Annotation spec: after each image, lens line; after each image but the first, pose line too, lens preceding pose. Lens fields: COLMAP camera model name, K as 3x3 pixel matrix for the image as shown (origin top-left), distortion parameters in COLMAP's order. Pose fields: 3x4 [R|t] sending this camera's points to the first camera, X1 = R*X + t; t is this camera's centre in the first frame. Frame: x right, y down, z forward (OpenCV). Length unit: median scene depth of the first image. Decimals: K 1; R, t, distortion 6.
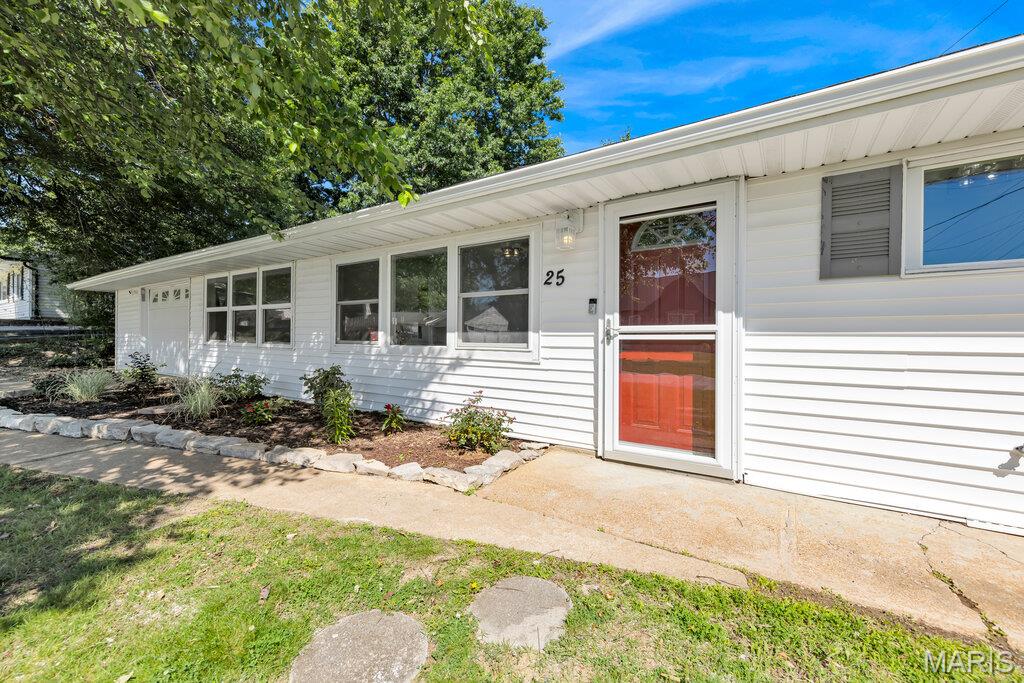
lens RADIAL K [[415.5, 0, 512.0], [0, 415.5, 341.5], [0, 0, 1]] dist [0.000875, 0.000075]
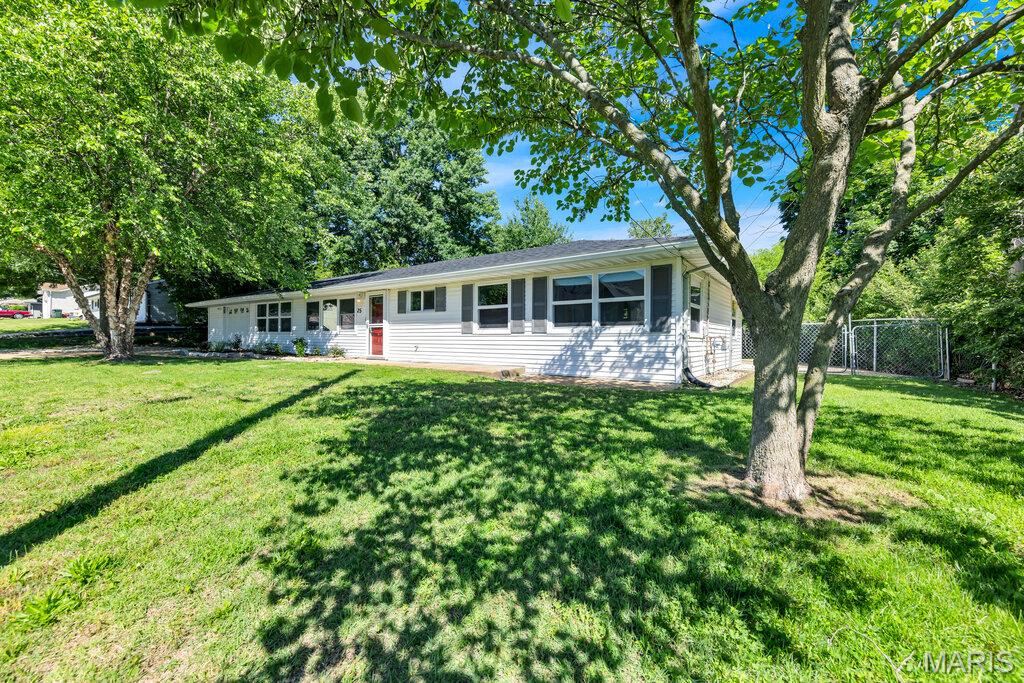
lens RADIAL K [[428.0, 0, 512.0], [0, 428.0, 341.5], [0, 0, 1]] dist [0.024029, 0.000011]
pose [[0.998086, -0.002909, -0.061767, 1.497691], [0.002690, 0.999990, -0.003640, 0.119595], [0.061776, 0.003467, 0.998084, -2.376377]]
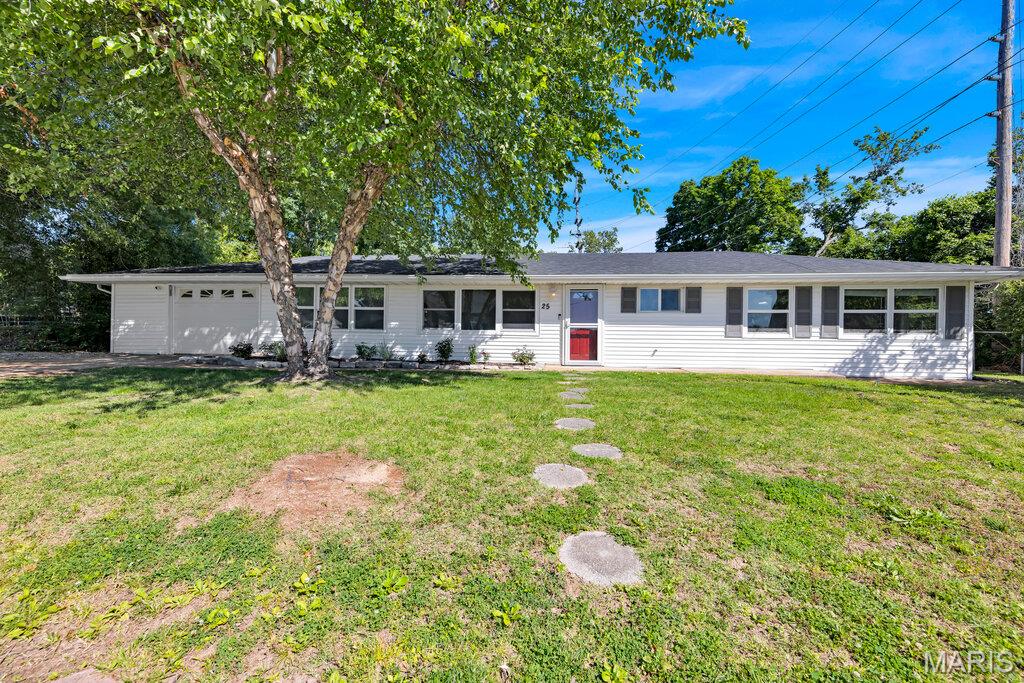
lens RADIAL K [[428.0, 0, 512.0], [0, 428.0, 341.5], [0, 0, 1]] dist [0.024029, 0.000011]
pose [[0.886715, 0.006210, 0.462275, -1.378672], [-0.001949, 0.999951, -0.009693, 0.114212], [-0.462313, 0.007694, 0.886683, -1.428595]]
